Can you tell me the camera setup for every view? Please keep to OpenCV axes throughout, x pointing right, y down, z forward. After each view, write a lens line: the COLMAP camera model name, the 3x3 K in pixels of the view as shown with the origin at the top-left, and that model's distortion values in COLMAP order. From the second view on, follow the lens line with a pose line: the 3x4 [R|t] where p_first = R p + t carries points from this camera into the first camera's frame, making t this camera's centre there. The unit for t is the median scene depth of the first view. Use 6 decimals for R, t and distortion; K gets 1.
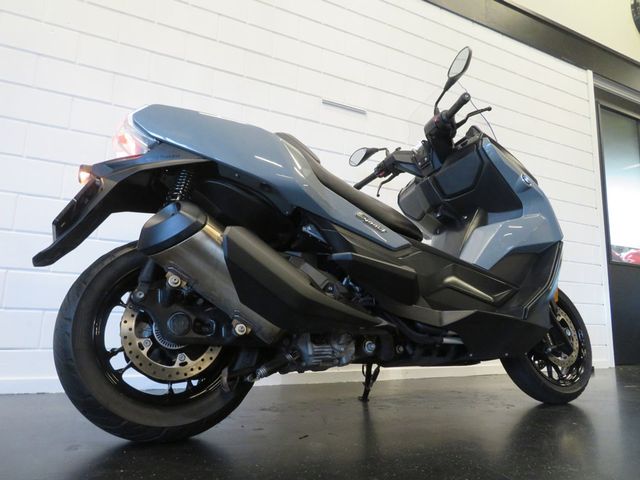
lens RADIAL K [[452.2, 0, 318.9], [0, 452.2, 237.2], [0, 0, 1]] dist [-0.003056, -0.003971]
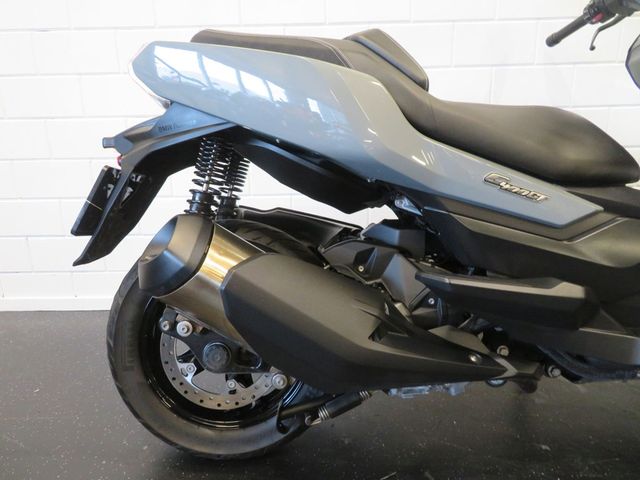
lens RADIAL K [[452.2, 0, 318.9], [0, 452.2, 237.2], [0, 0, 1]] dist [-0.003056, -0.003971]
pose [[0.890152, 0.075913, -0.449295, 0.170819], [0.120573, 0.911637, 0.392912, -0.253946], [0.439421, -0.403925, 0.802343, 0.442790]]
